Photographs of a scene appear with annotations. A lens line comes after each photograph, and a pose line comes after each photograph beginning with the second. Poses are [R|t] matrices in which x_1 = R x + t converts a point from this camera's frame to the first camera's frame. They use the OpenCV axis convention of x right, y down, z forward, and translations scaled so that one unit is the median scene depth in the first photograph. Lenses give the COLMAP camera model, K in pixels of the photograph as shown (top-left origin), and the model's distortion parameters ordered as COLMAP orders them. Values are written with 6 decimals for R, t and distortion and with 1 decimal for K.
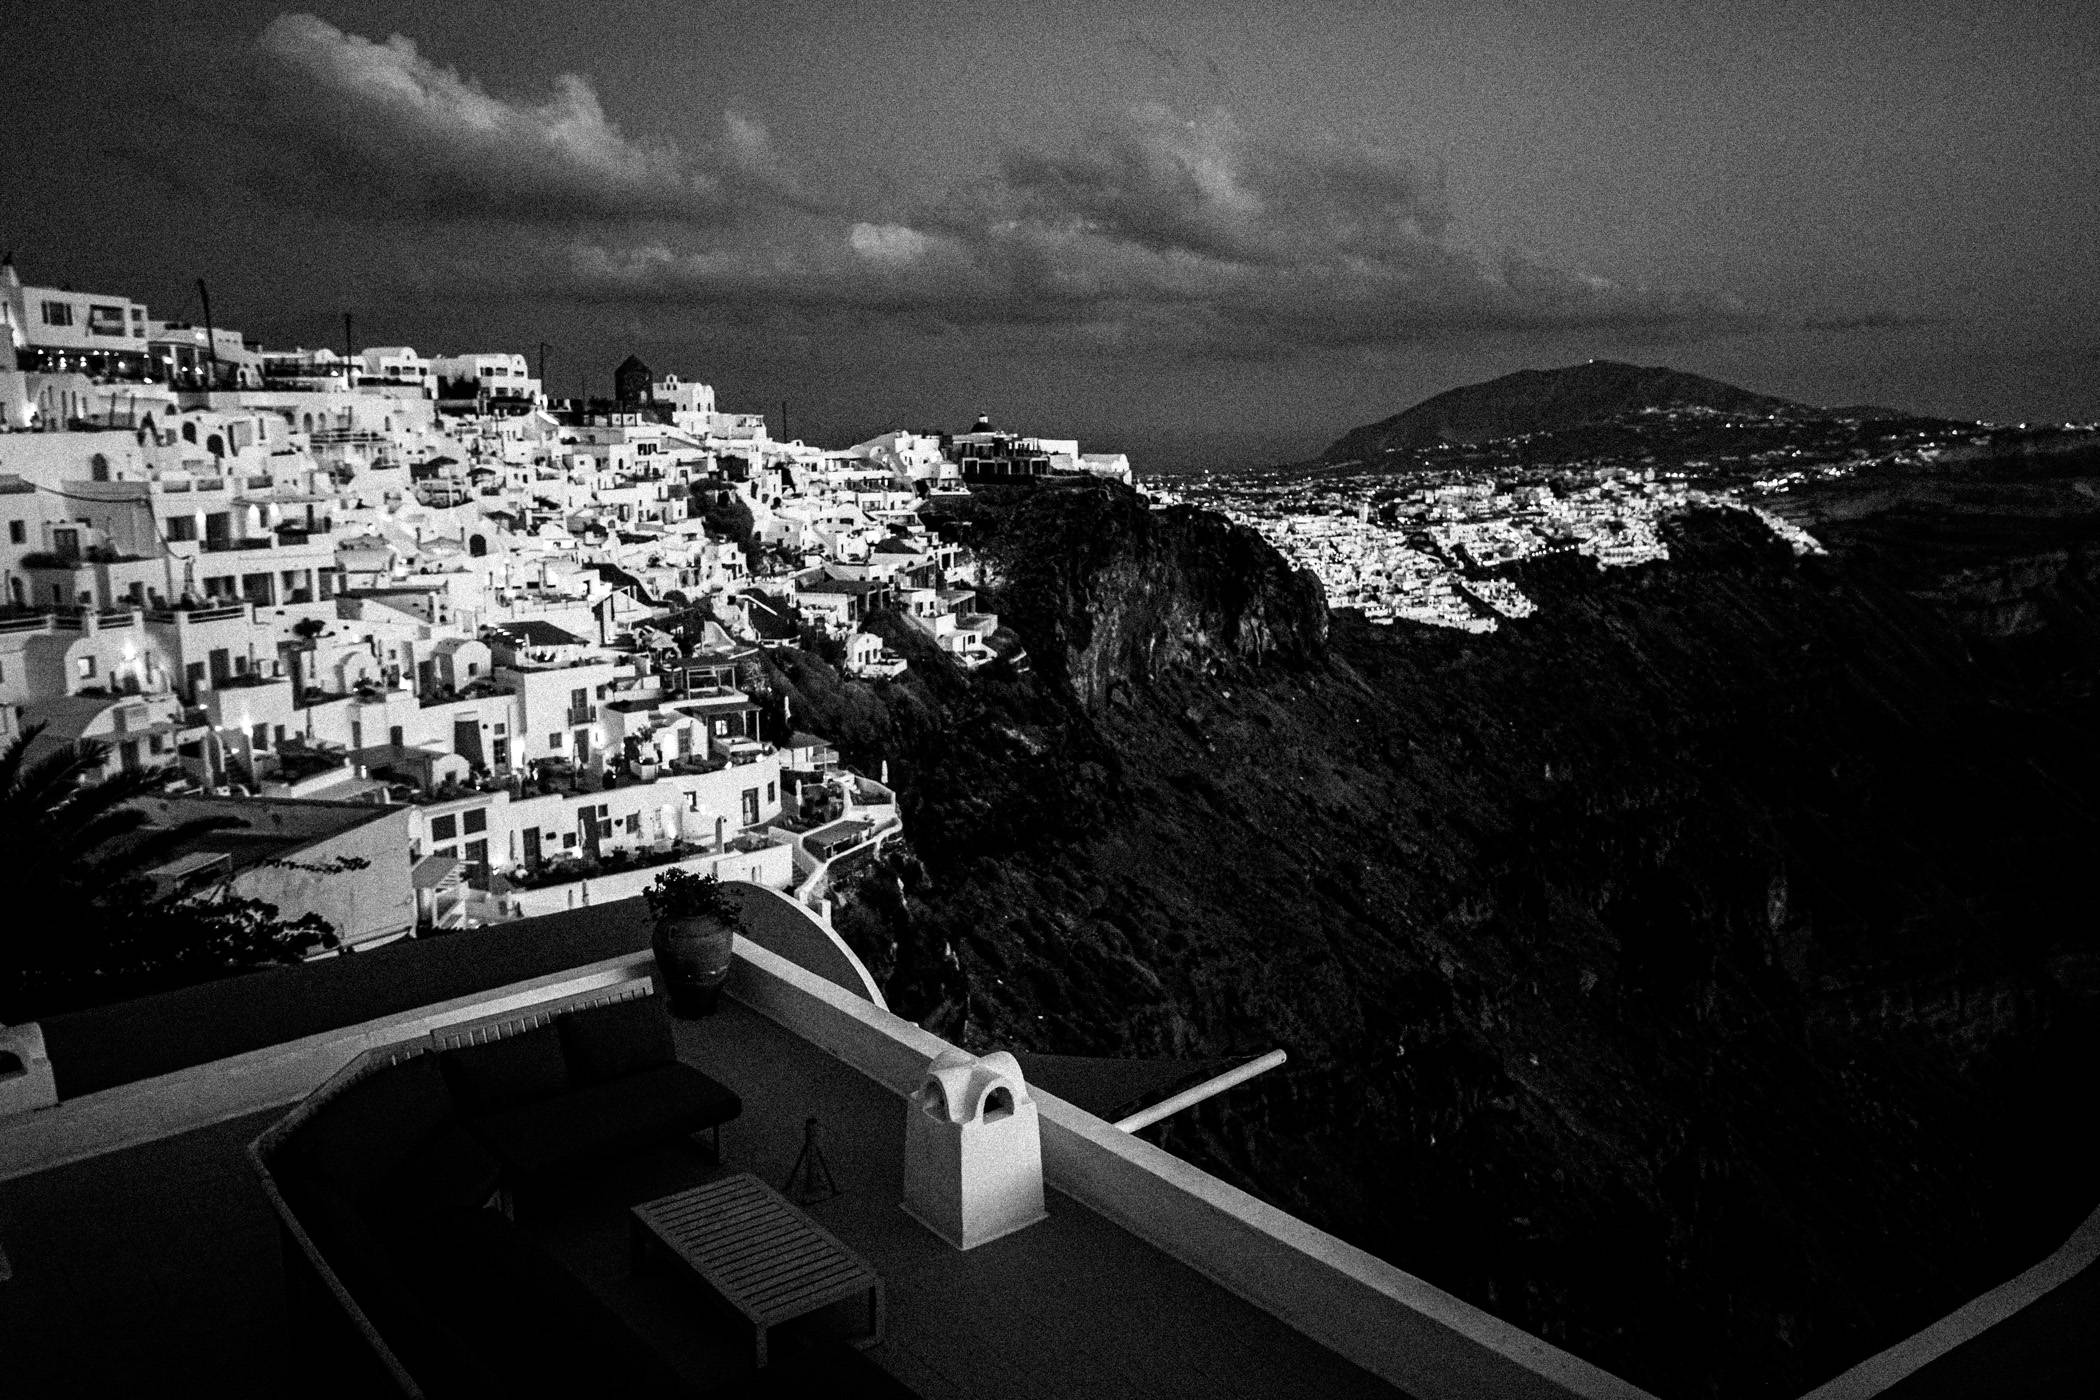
lens RADIAL K [[1581.1, 0, 1050.0], [0, 1581.1, 700.0], [0, 0, 1]] dist [-0.033964, 0.027690]
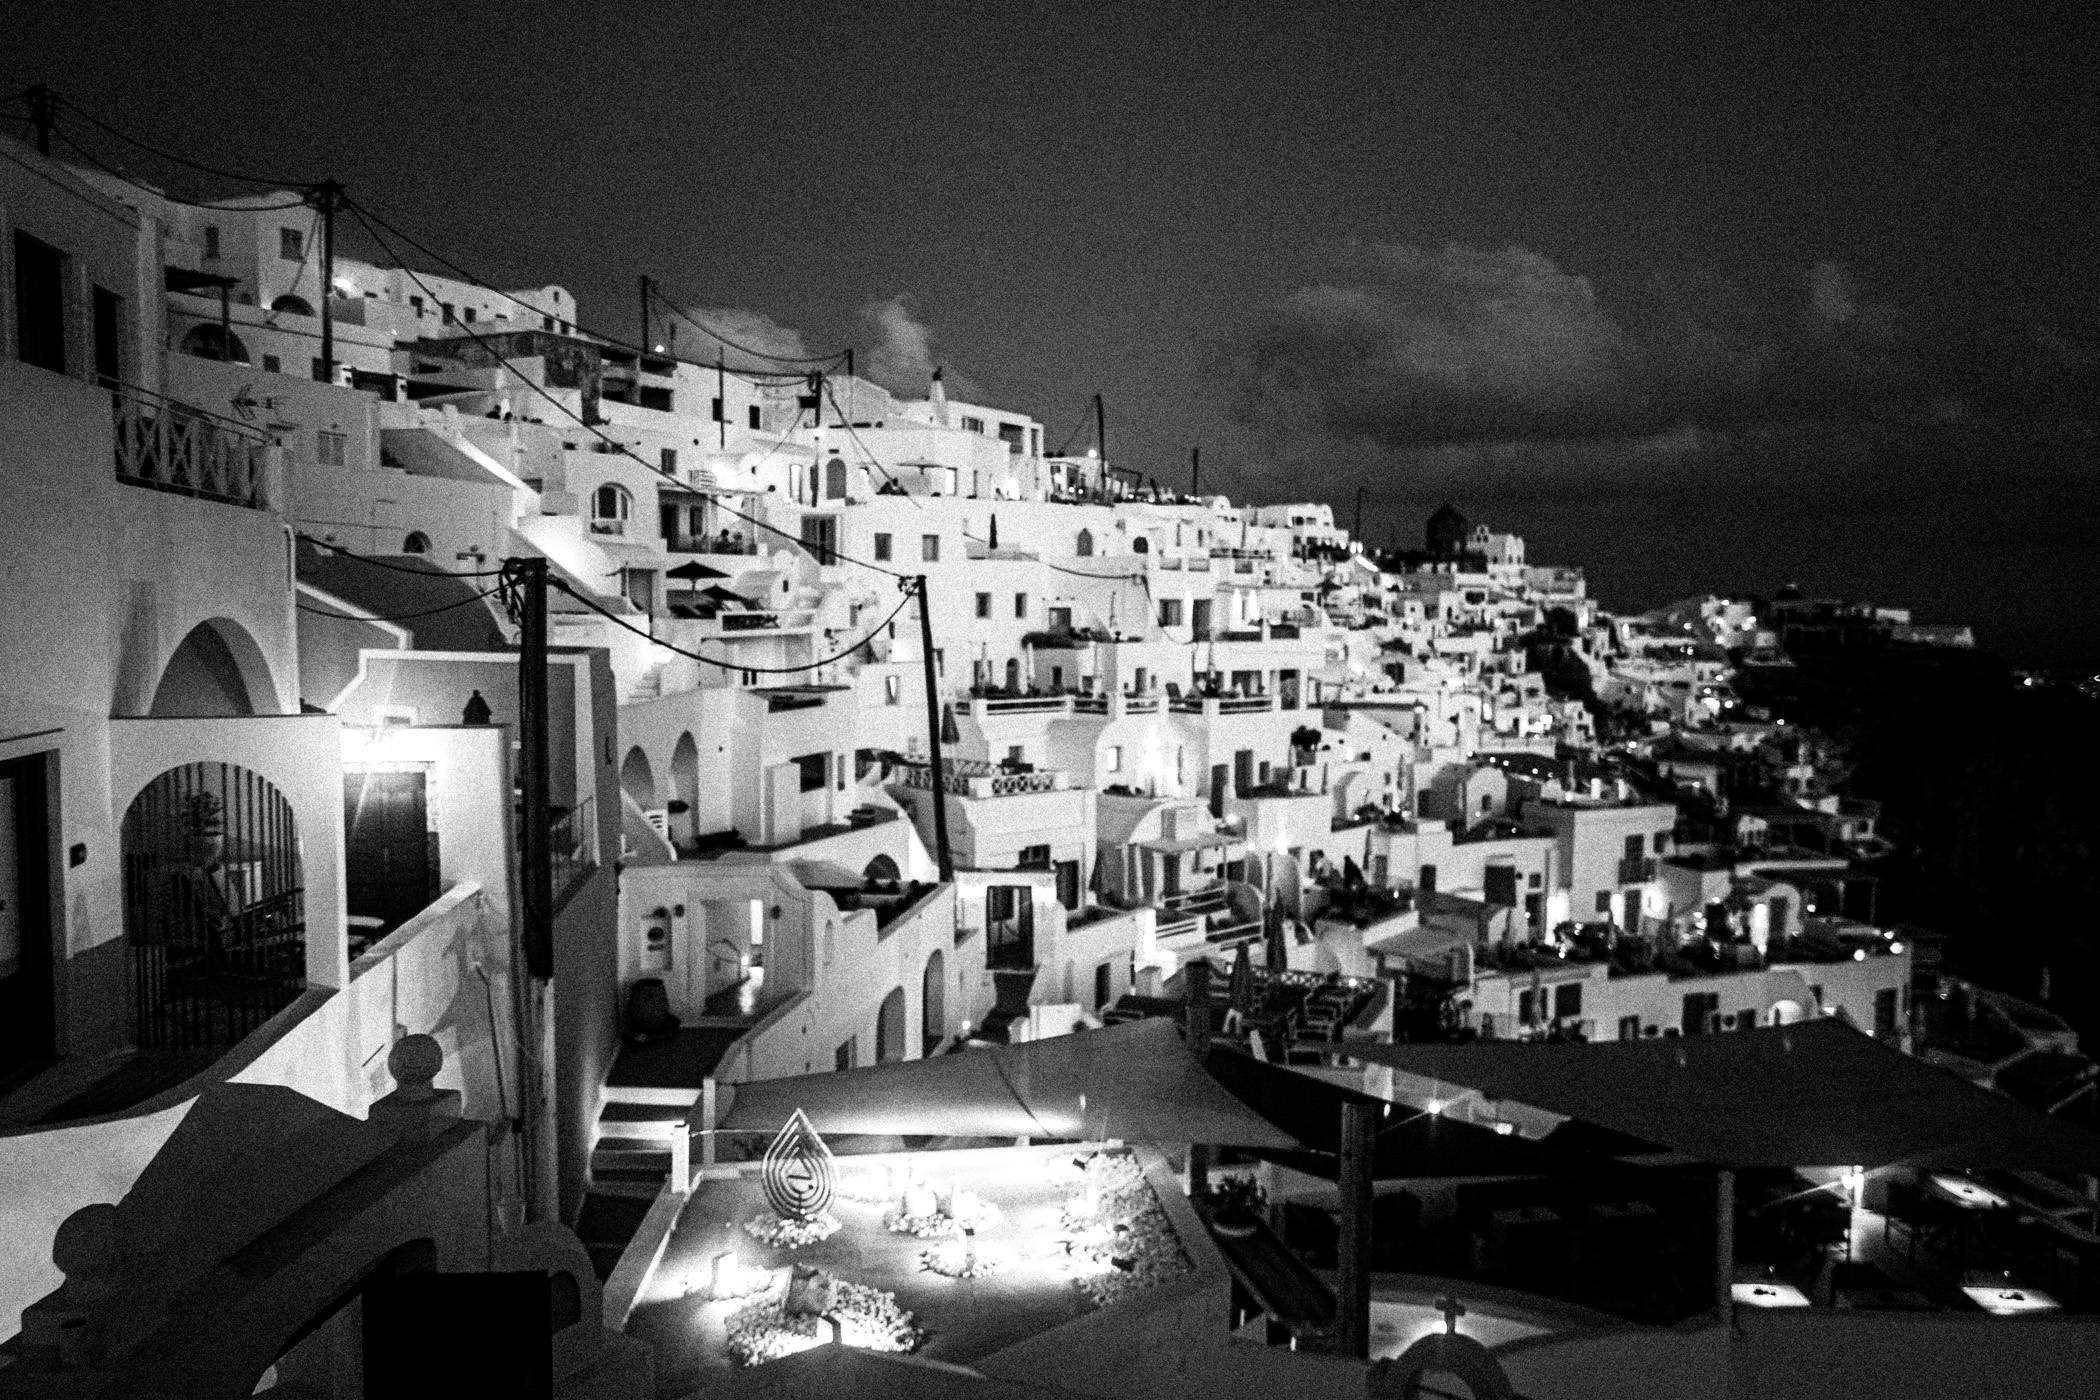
lens RADIAL K [[1581.1, 0, 1050.0], [0, 1581.1, 700.0], [0, 0, 1]] dist [-0.033964, 0.027690]
pose [[0.911632, 0.023228, -0.410350, -0.614172], [-0.072063, 0.991969, -0.103944, 0.068199], [0.404640, 0.124330, 0.905985, 0.494234]]
